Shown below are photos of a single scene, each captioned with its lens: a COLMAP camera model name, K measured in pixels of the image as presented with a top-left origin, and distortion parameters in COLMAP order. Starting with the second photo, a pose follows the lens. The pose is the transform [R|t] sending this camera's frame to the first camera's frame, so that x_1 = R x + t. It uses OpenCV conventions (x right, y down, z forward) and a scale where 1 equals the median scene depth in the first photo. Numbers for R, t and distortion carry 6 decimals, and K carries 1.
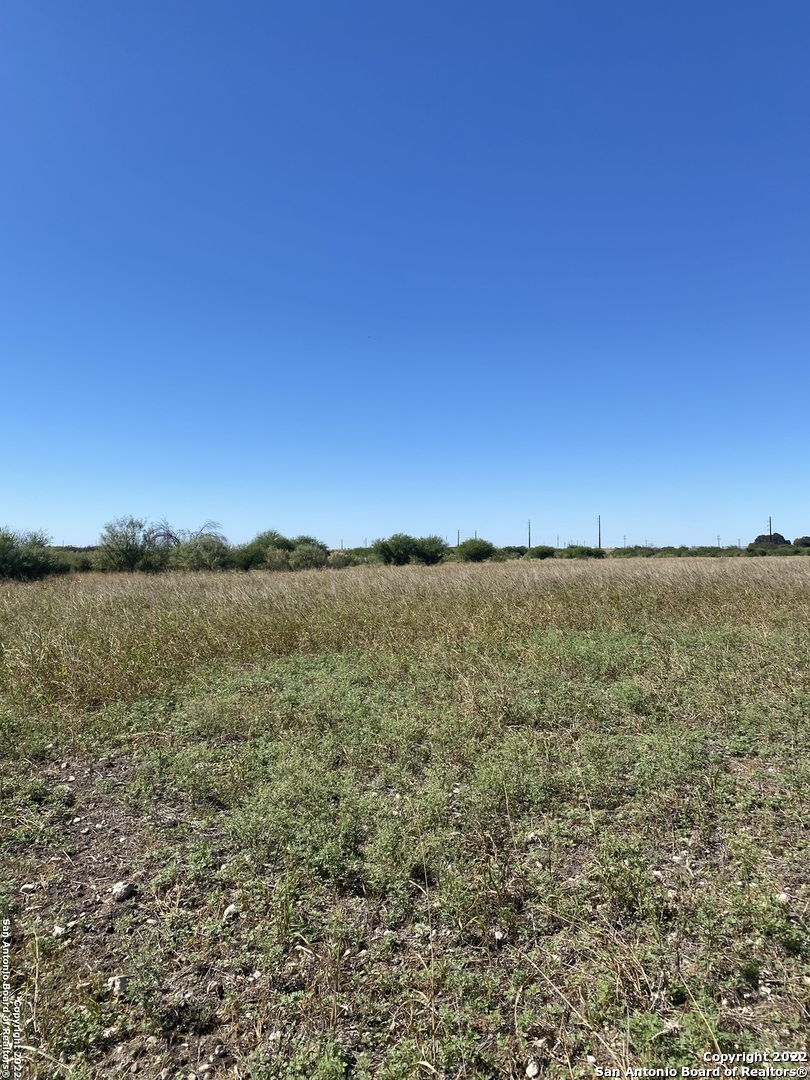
lens RADIAL K [[824.2, 0, 403.7], [0, 824.2, 541.3], [0, 0, 1]] dist [0.028034, -0.034155]
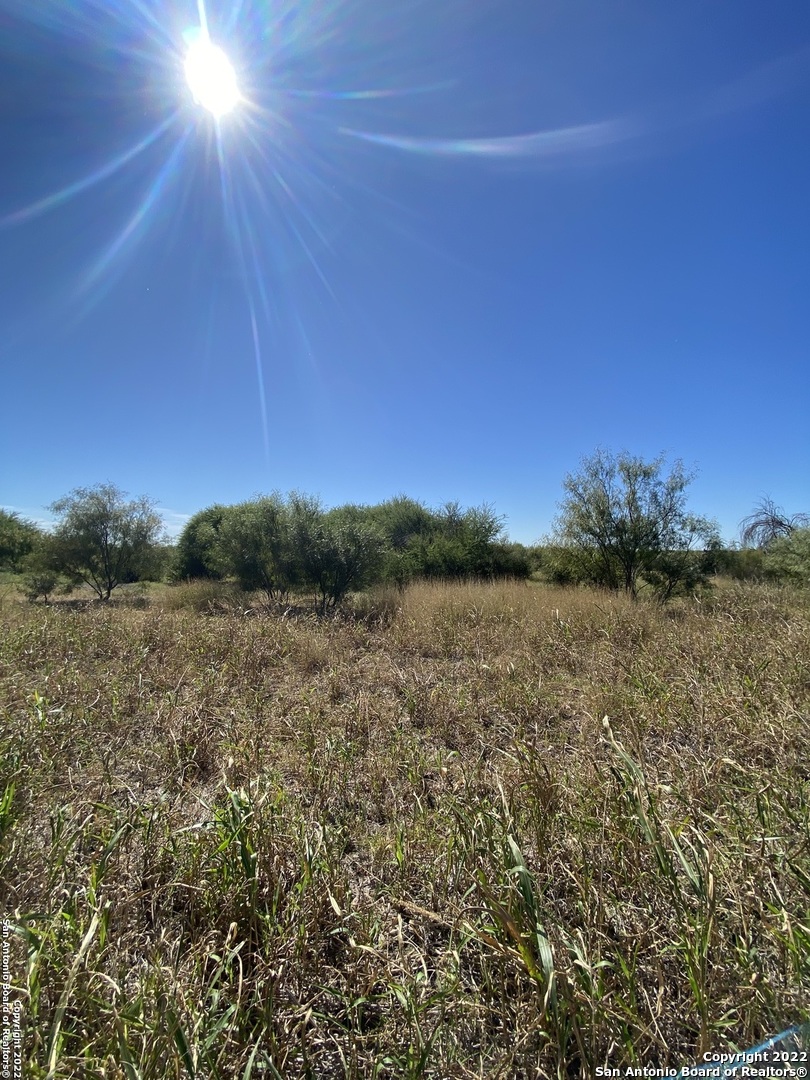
lens RADIAL K [[429.2, 0, 404.3], [0, 429.2, 539.1], [0, 0, 1]] dist [0.007577, -0.005044]
pose [[0.510869, -0.017771, -0.859475, -0.126979], [-0.001634, 0.999764, -0.021643, 0.011891], [0.859657, 0.012461, 0.510720, 0.510959]]
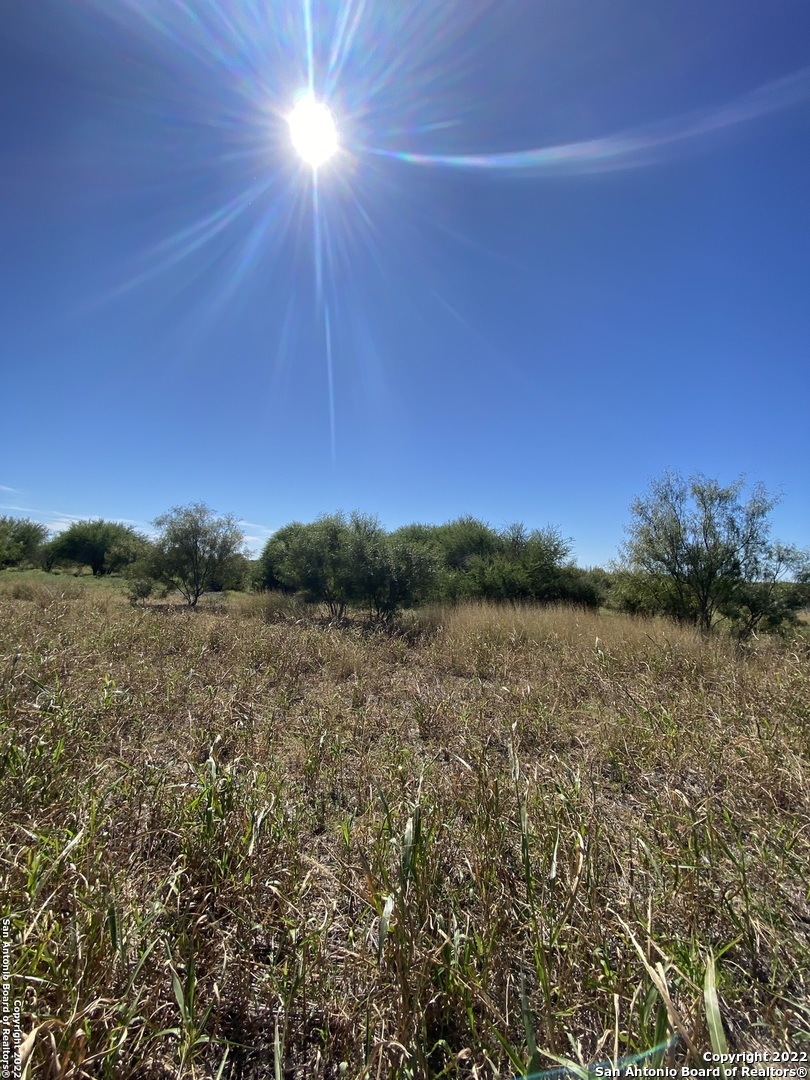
lens RADIAL K [[429.2, 0, 407.4], [0, 429.2, 542.6], [0, 0, 1]] dist [0.007577, -0.005044]
pose [[0.358343, -0.038534, -0.932794, -0.120240], [-0.036470, 0.997807, -0.055230, 0.011646], [0.932877, 0.053810, 0.356152, 0.516078]]
